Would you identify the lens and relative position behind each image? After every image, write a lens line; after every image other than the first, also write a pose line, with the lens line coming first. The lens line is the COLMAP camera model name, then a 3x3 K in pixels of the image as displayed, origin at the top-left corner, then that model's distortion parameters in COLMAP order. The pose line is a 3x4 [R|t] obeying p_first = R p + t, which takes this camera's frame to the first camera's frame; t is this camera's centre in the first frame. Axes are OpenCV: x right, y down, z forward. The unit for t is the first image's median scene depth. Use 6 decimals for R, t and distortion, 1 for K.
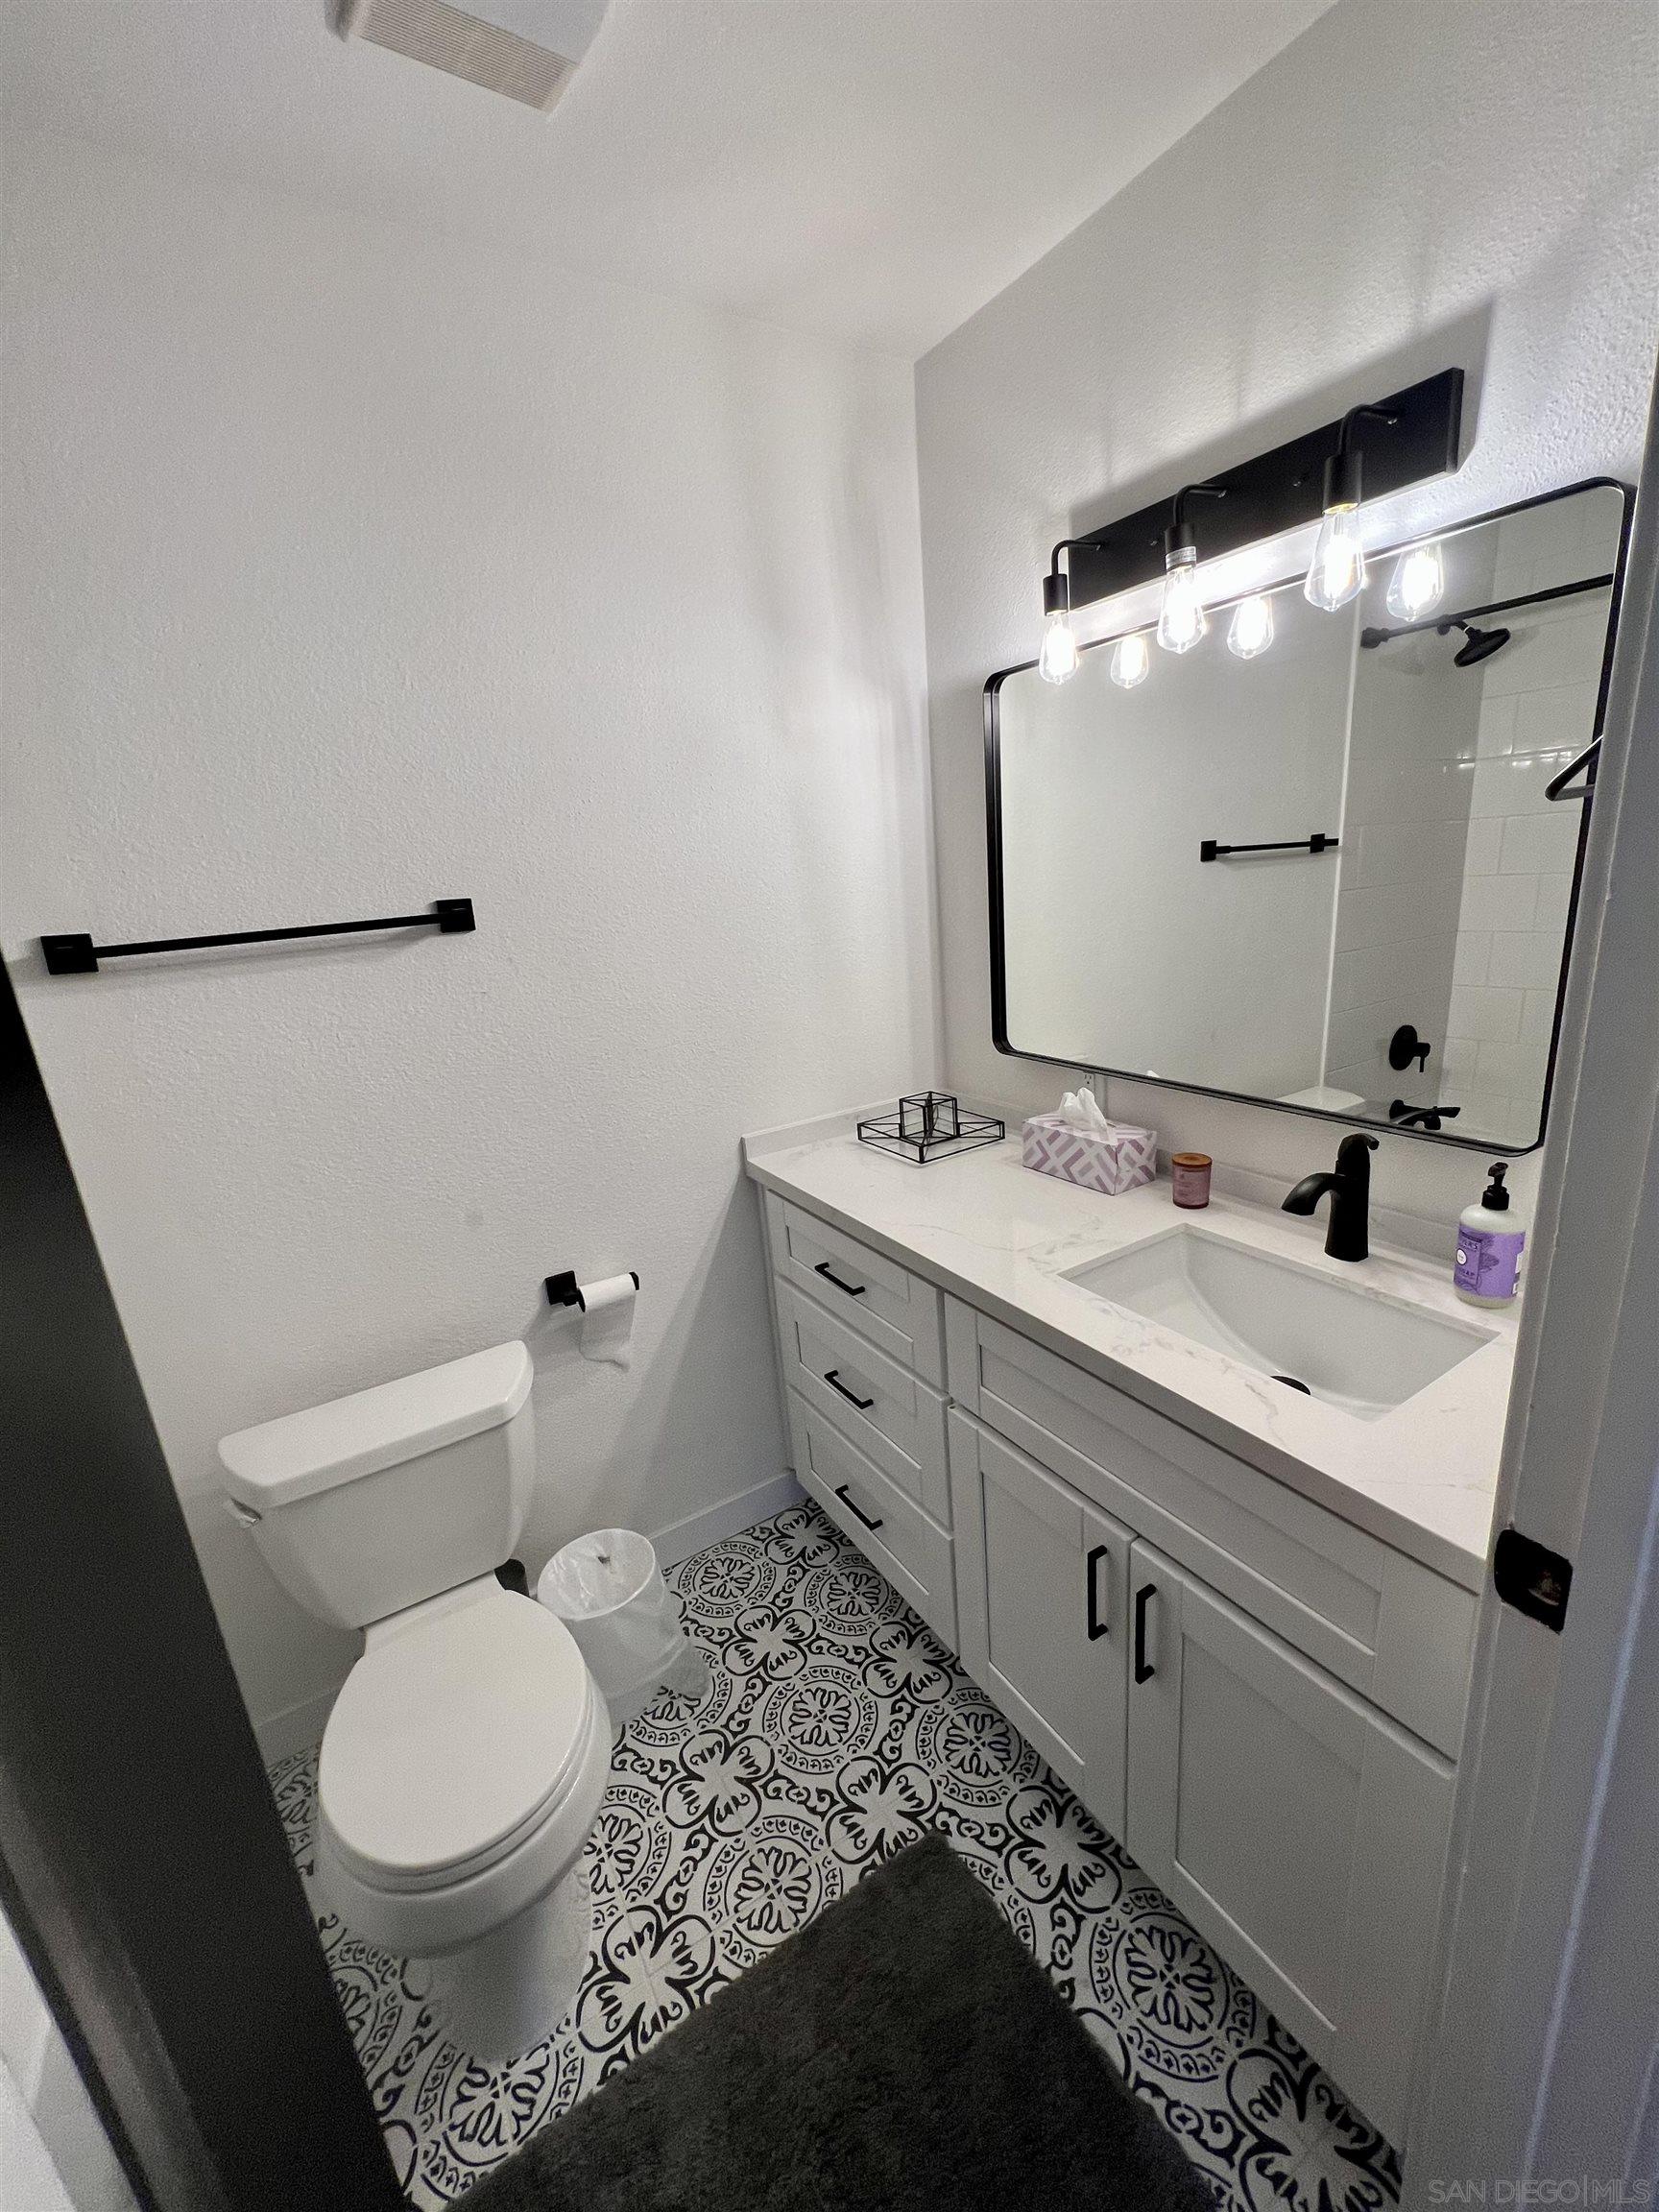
lens RADIAL K [[887.1, 0, 833.2], [0, 887.1, 1101.2], [0, 0, 1]] dist [-0.004662, 0.000021]
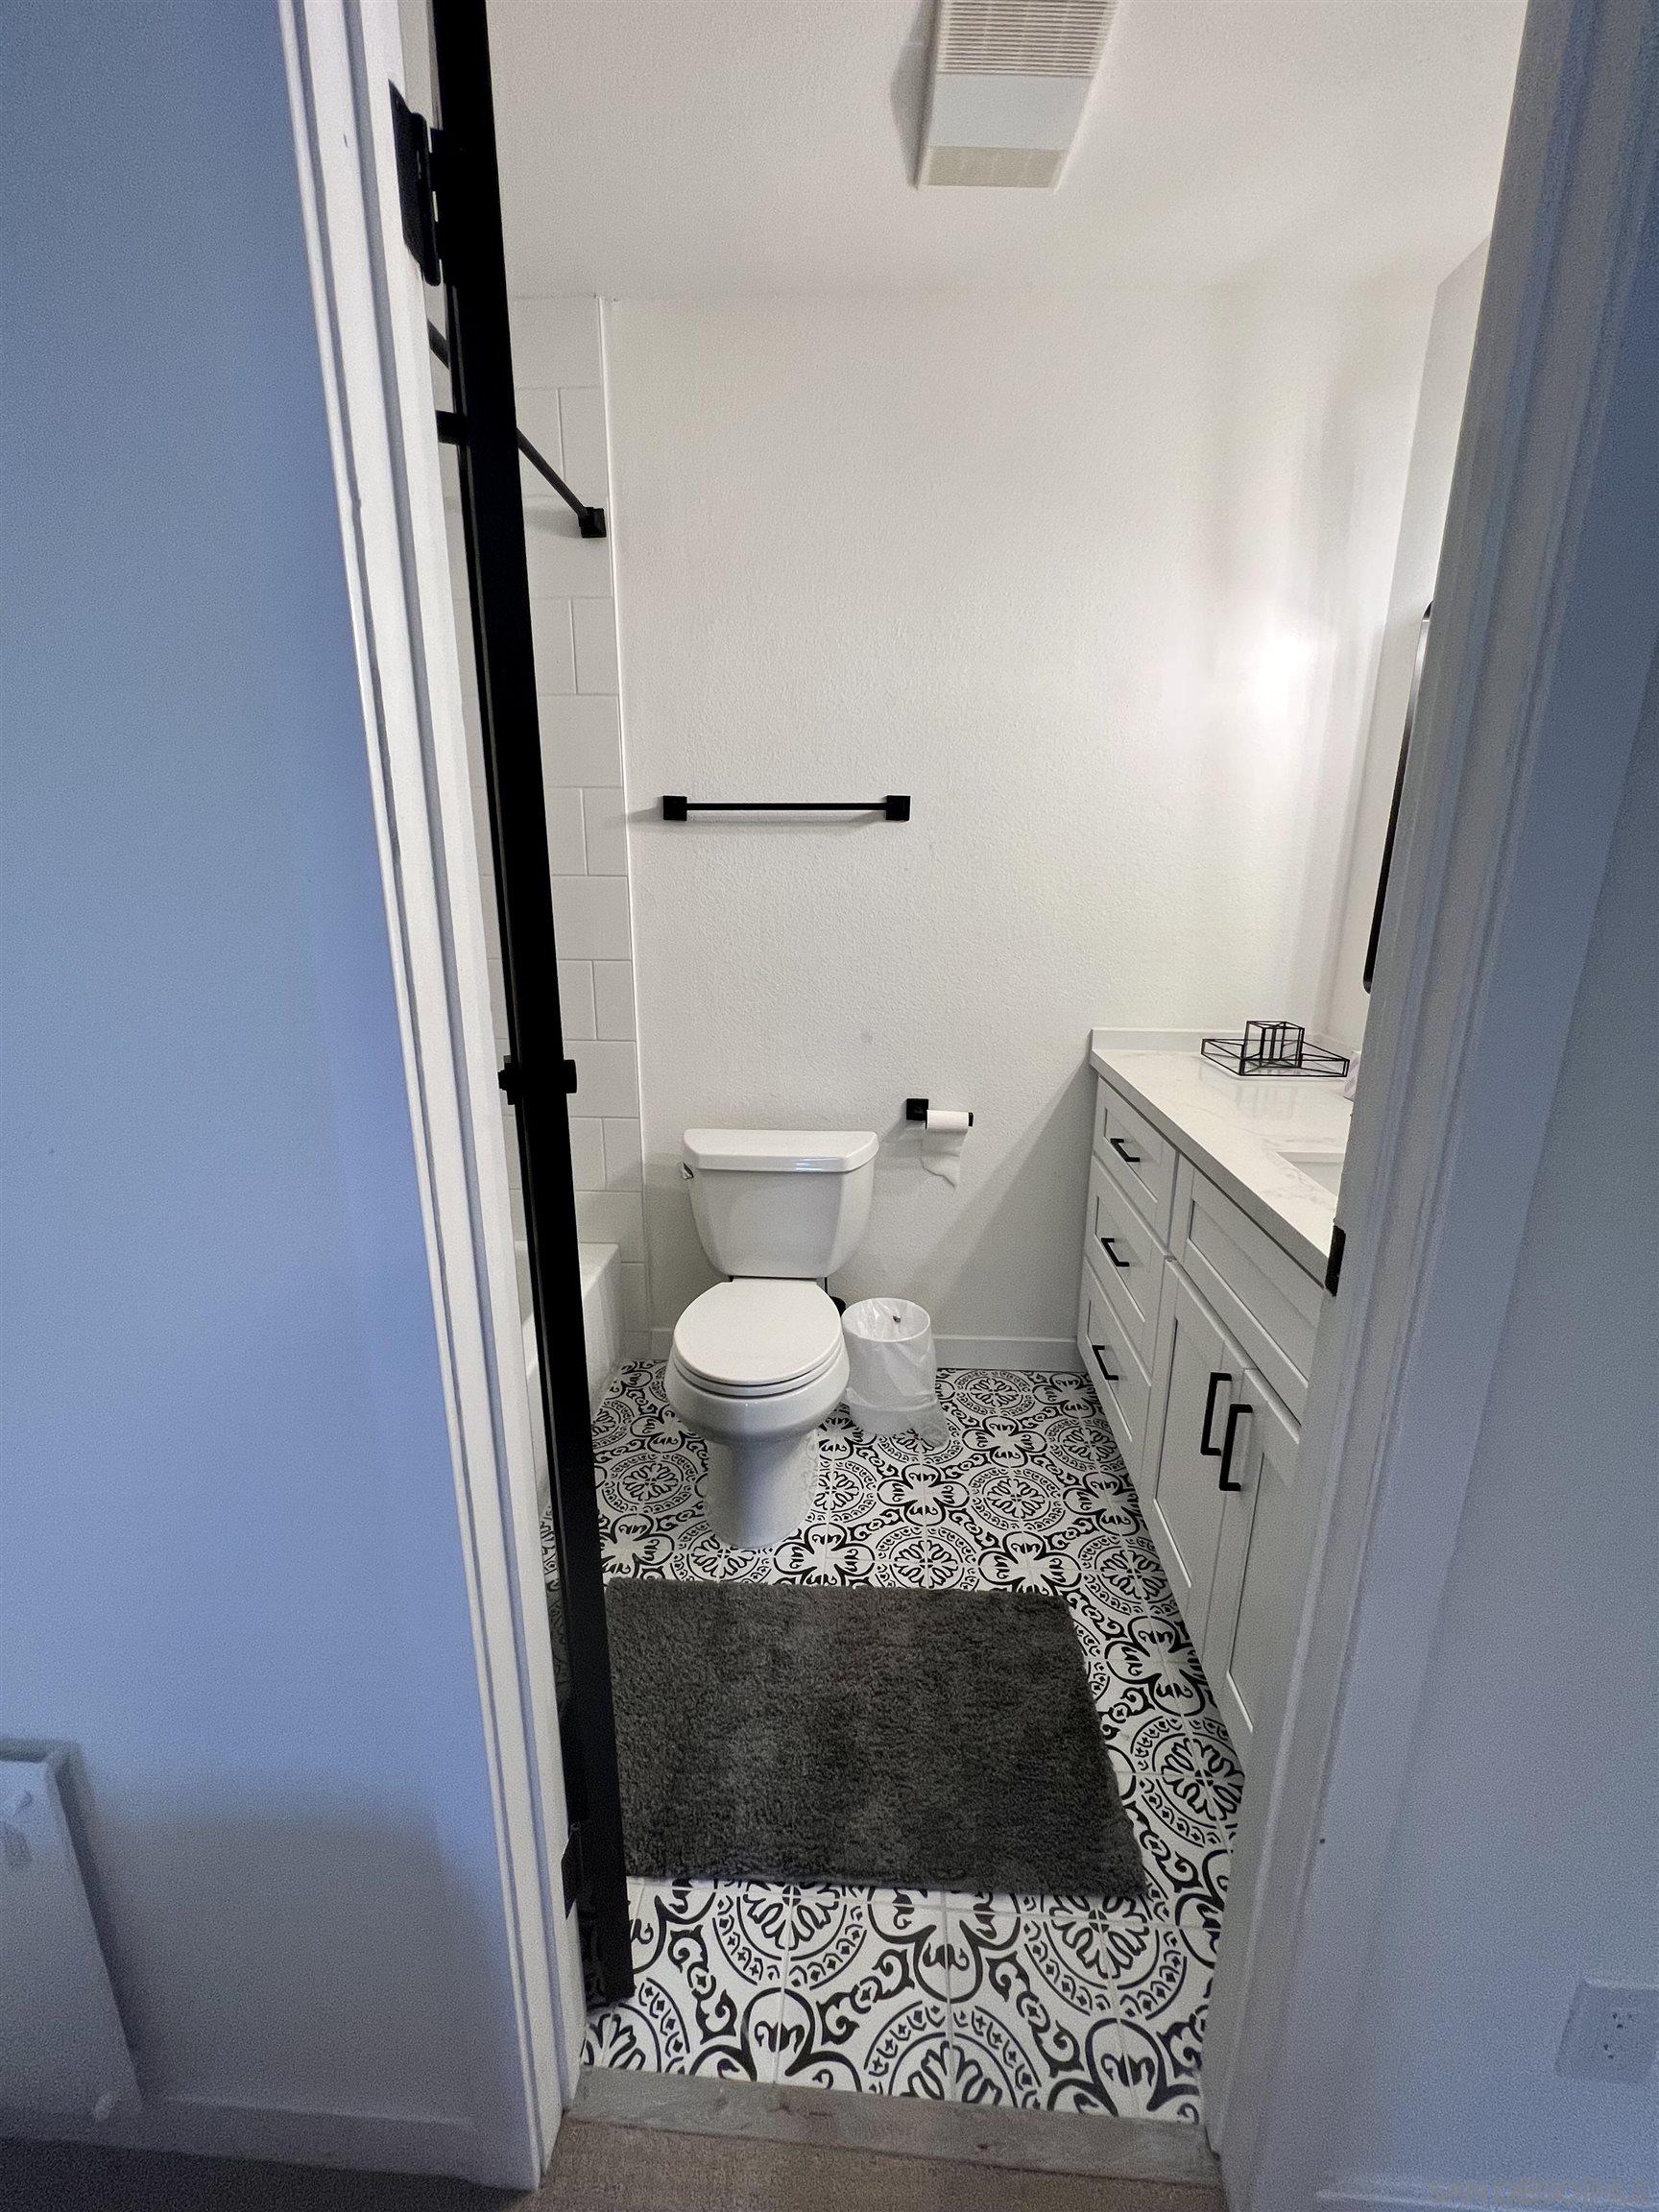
lens RADIAL K [[887.1, 0, 830.0], [0, 887.1, 1105.7], [0, 0, 1]] dist [-0.004662, 0.000021]
pose [[0.817168, 0.229137, -0.528898, 0.302808], [-0.218084, 0.972284, 0.084279, 0.139036], [0.533551, 0.046474, 0.844490, -0.176317]]
